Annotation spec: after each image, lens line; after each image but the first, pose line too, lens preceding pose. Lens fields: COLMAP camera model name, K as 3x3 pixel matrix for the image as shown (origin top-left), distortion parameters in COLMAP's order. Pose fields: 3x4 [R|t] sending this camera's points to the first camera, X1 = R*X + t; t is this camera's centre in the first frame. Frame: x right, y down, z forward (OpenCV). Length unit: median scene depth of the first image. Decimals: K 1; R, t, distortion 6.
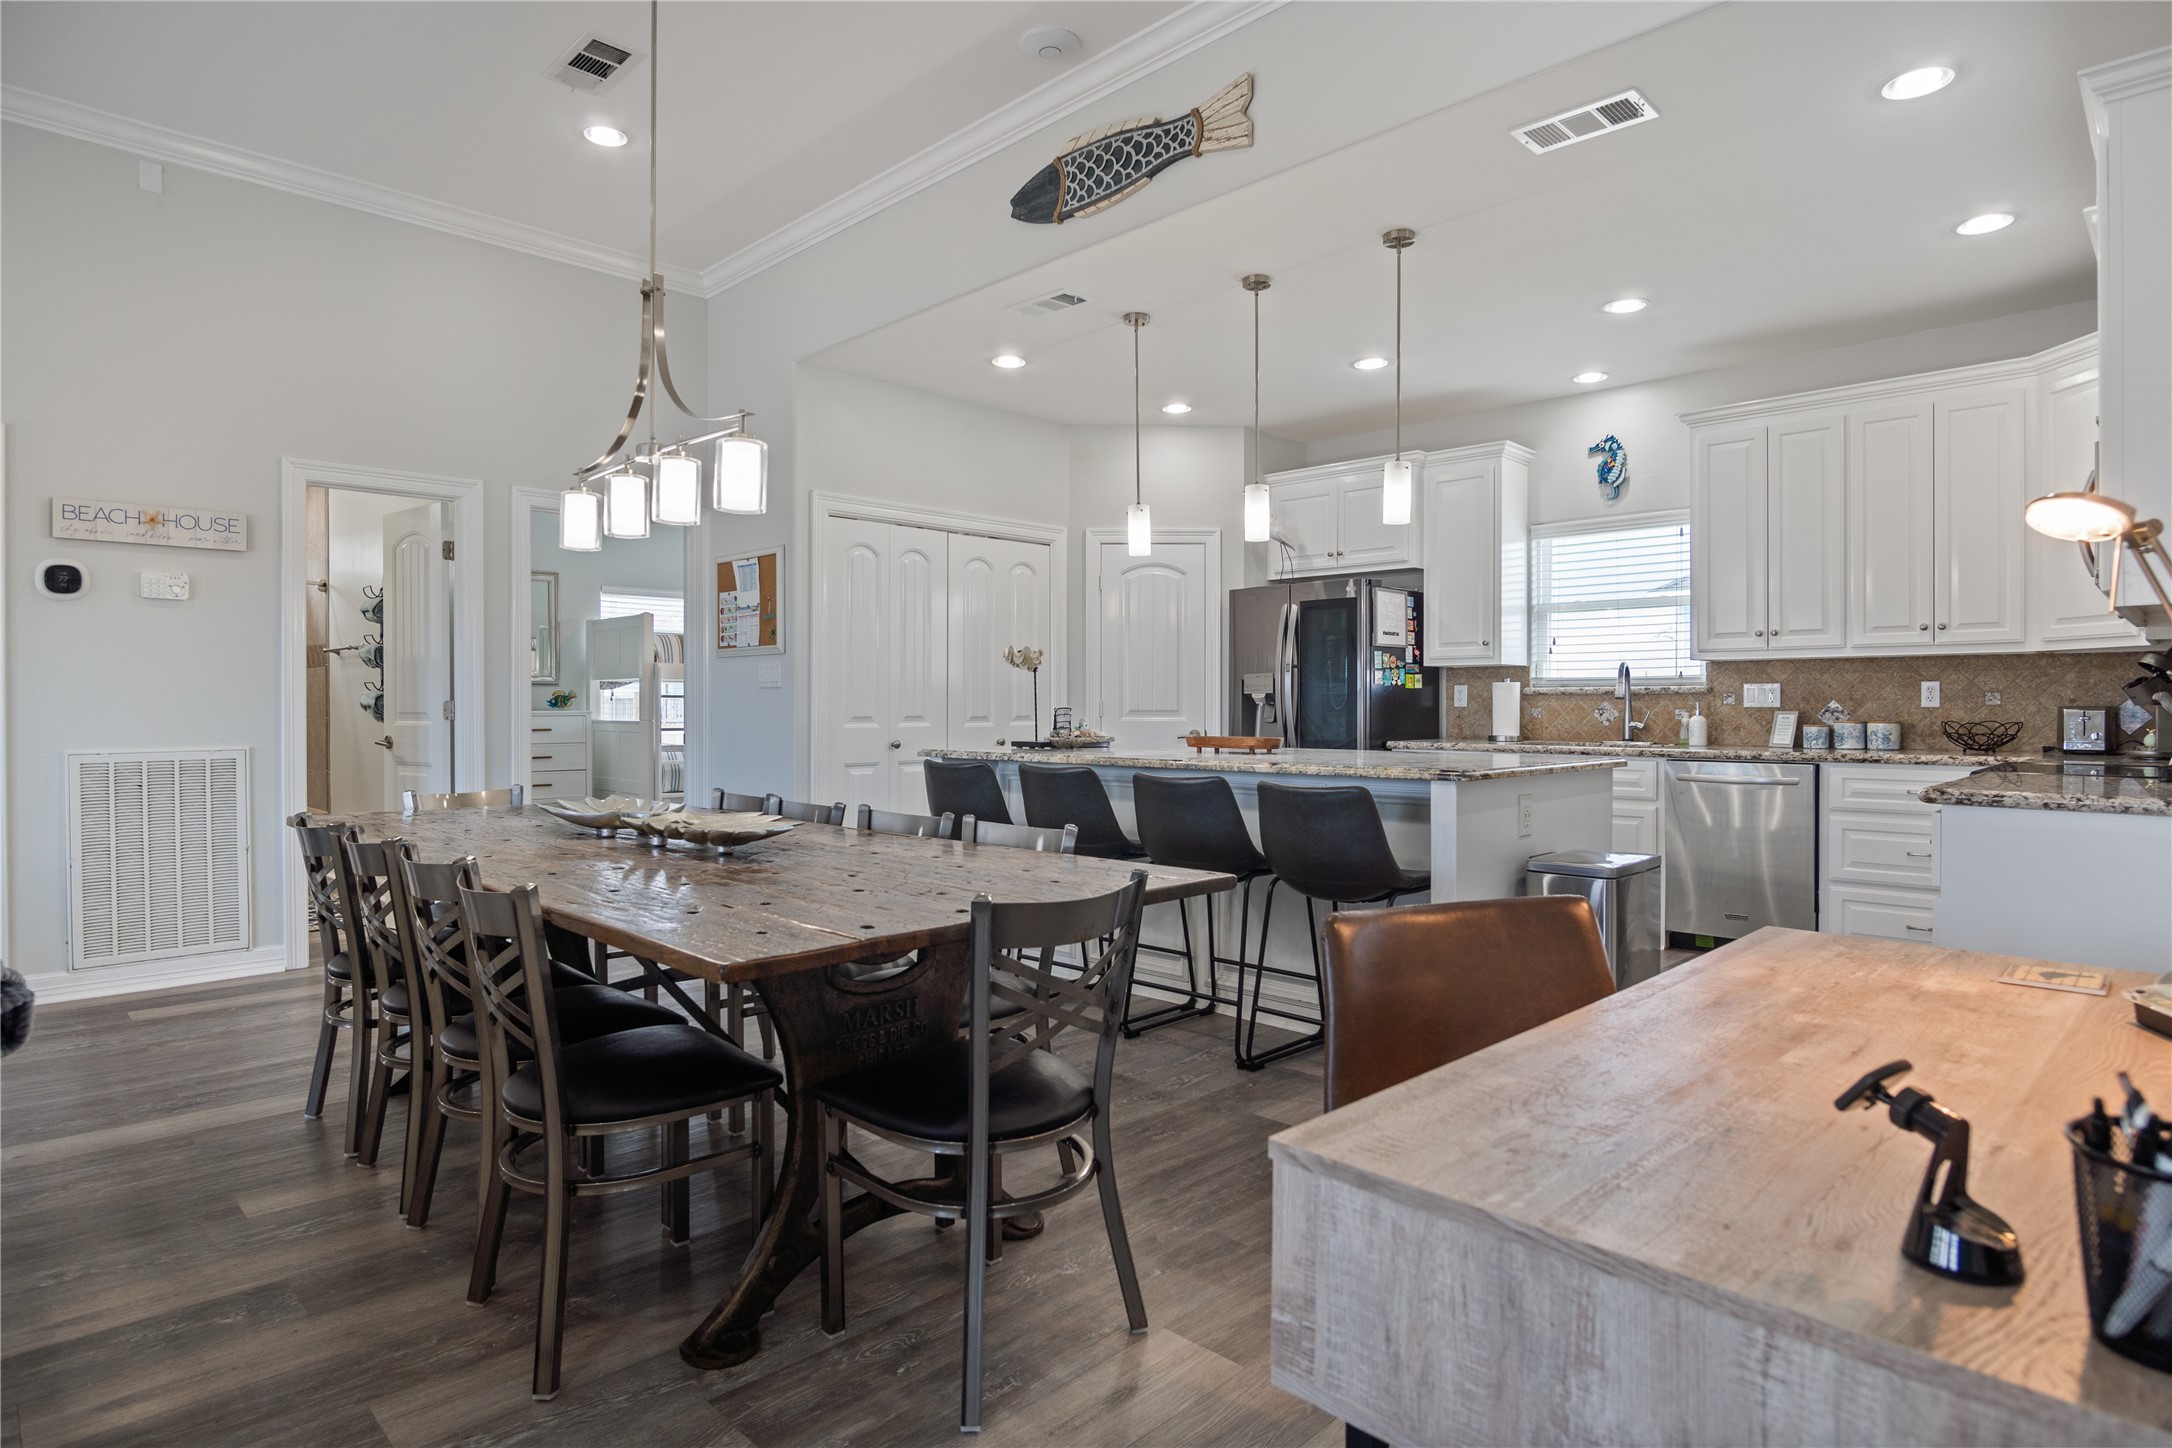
lens RADIAL K [[1166.2, 0, 1090.5], [0, 1166.2, 716.9], [0, 0, 1]] dist [-0.041946, 0.009341]
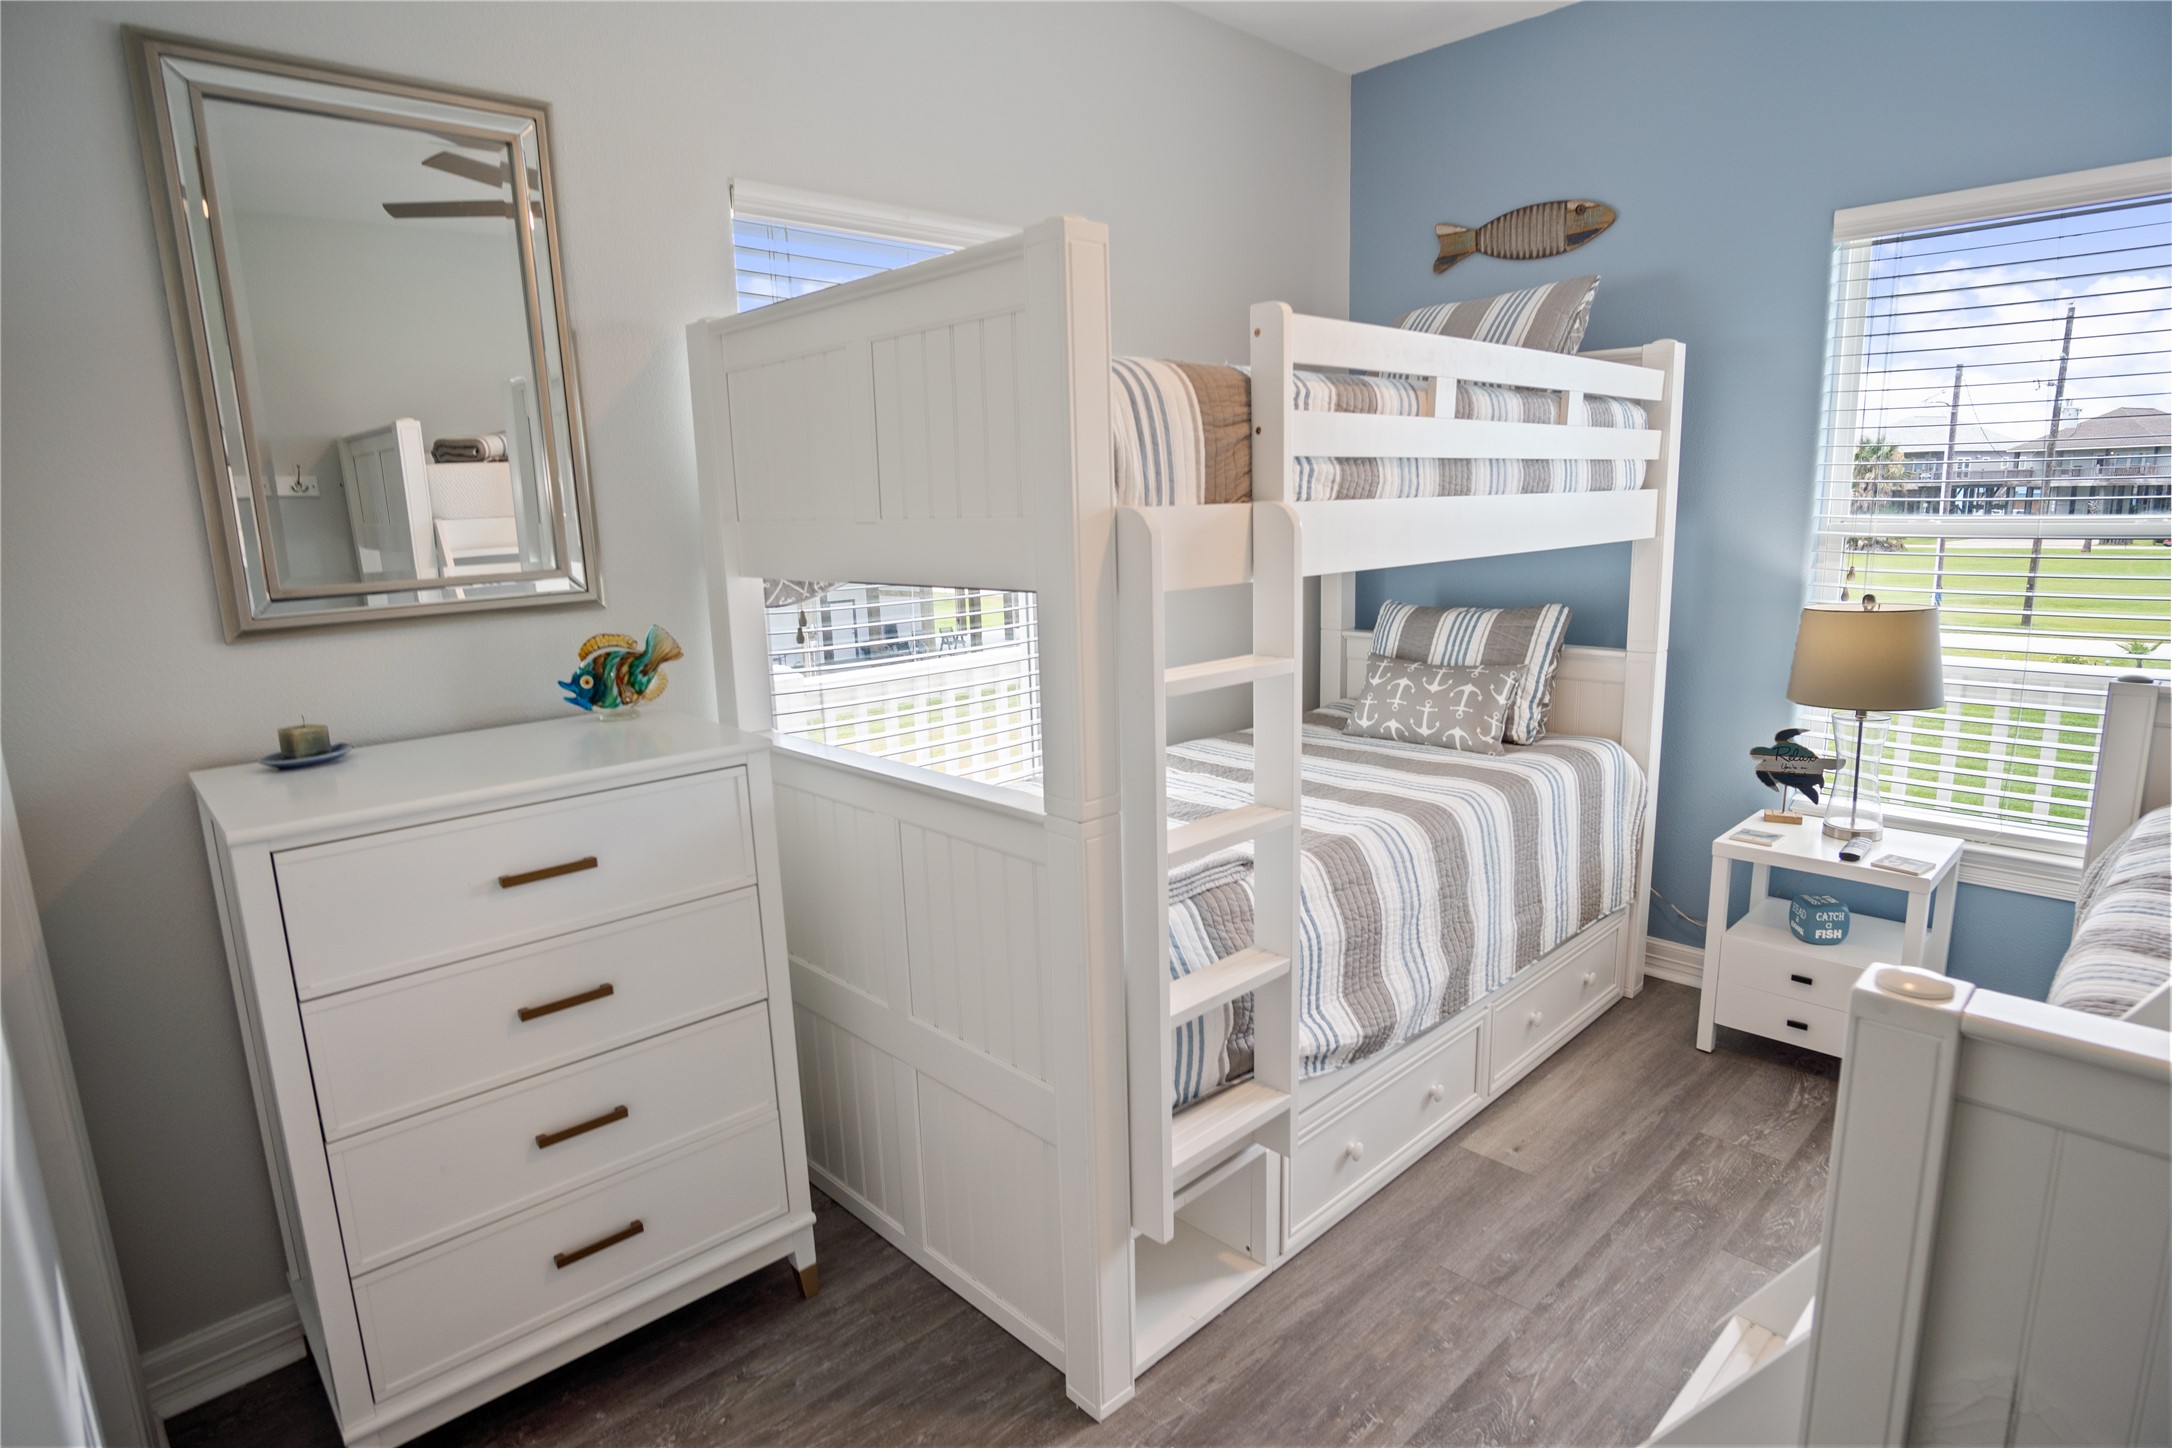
lens RADIAL K [[1166.2, 0, 1090.5], [0, 1166.2, 716.9], [0, 0, 1]] dist [-0.041946, 0.009341]
pose [[0.999406, -0.023745, -0.024978, -0.350426], [0.027656, 0.985033, 0.170135, -0.041844], [0.020564, -0.170725, 0.985104, 0.756685]]
